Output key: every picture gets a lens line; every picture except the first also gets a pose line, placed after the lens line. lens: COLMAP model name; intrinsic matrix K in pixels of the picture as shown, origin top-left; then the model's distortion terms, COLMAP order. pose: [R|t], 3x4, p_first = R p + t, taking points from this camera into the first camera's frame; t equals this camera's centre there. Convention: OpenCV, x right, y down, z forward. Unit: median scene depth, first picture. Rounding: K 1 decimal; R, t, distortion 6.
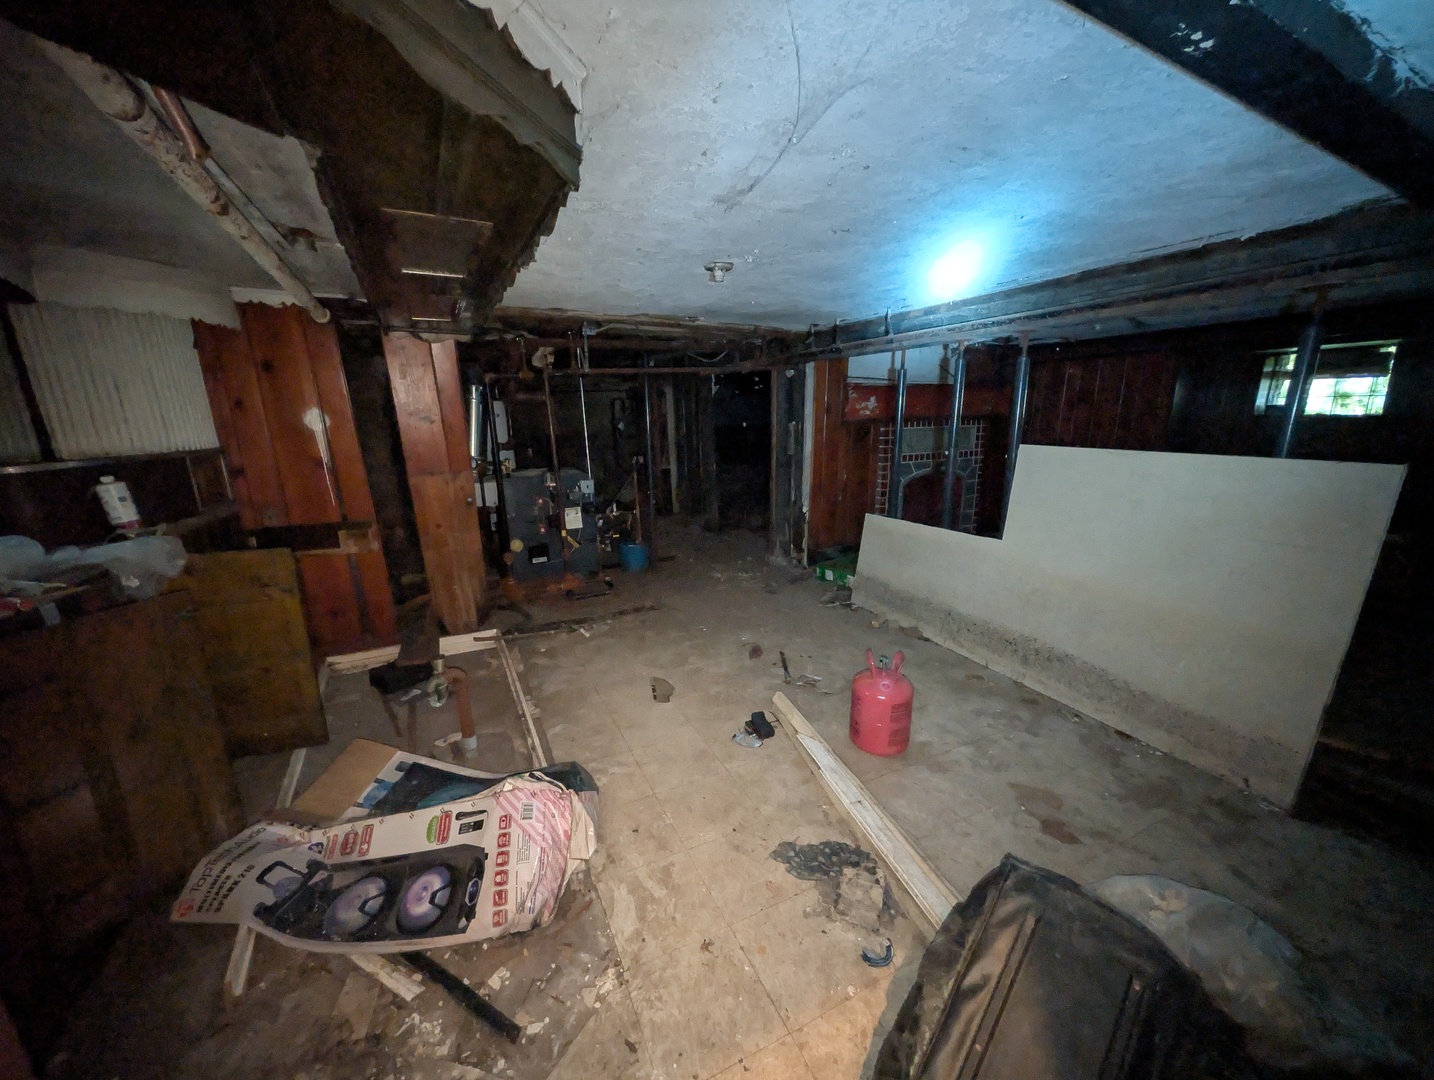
lens RADIAL K [[548.6, 0, 715.7], [0, 548.6, 545.6], [0, 0, 1]] dist [-0.001065, 0.000154]
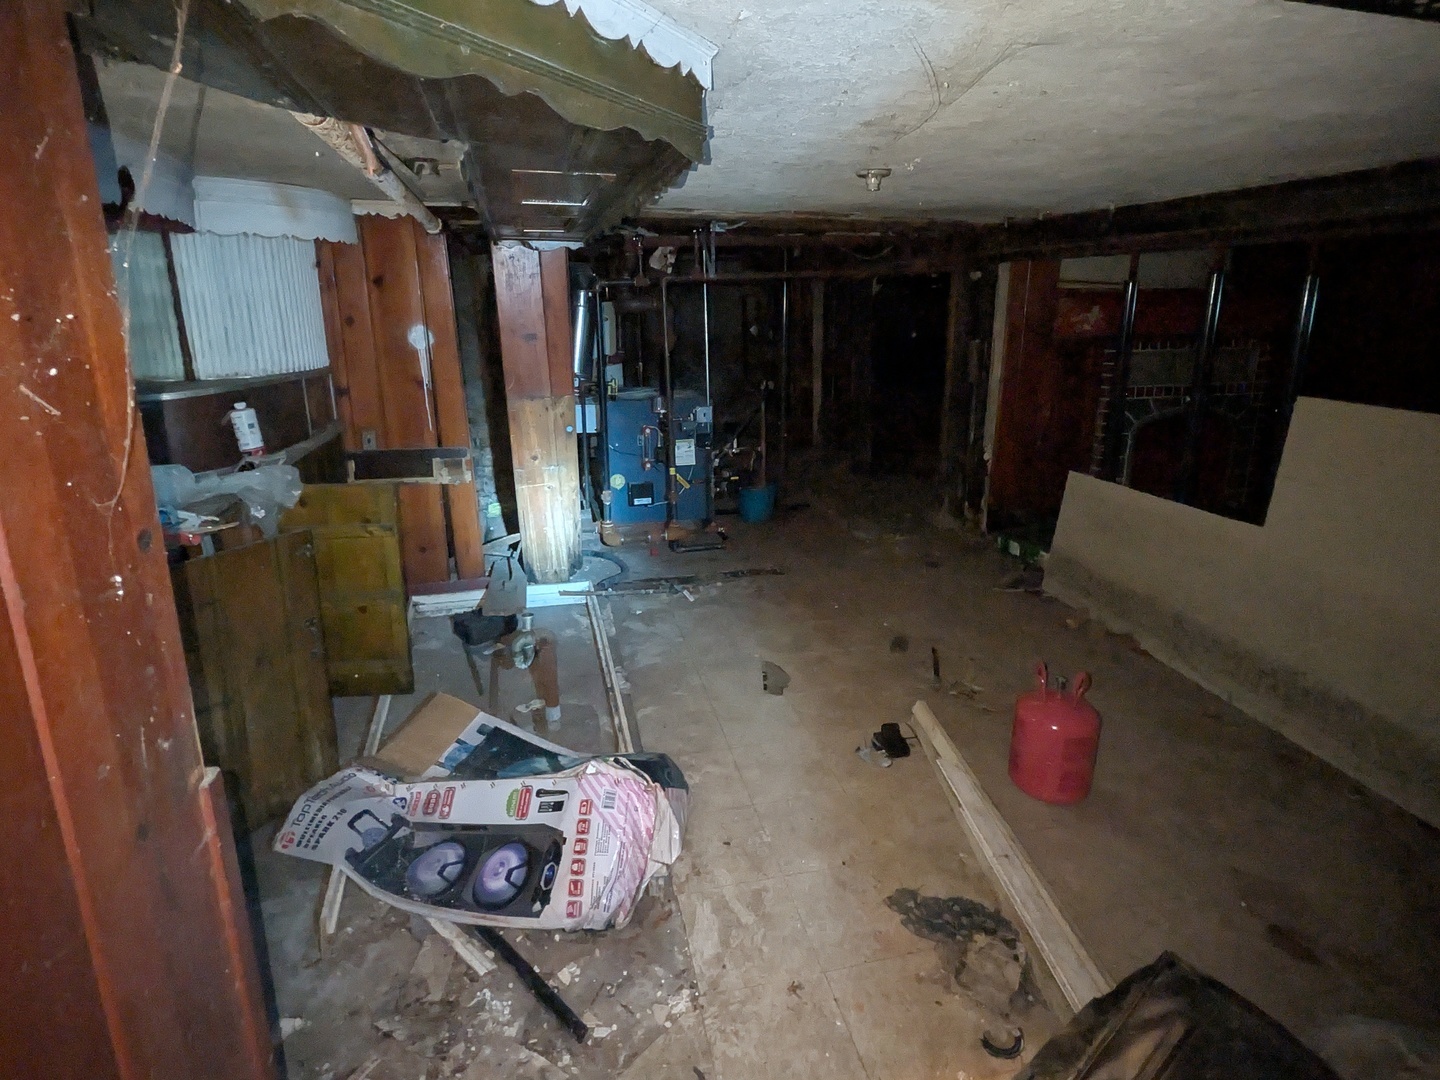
lens RADIAL K [[565.0, 0, 690.5], [0, 565.0, 536.6], [0, 0, 1]] dist [-0.001521, 0.000229]
pose [[0.973922, 0.061905, -0.218273, -0.042306], [-0.064955, 0.997865, -0.006819, 0.056750], [0.217385, 0.020820, 0.975864, 0.128042]]
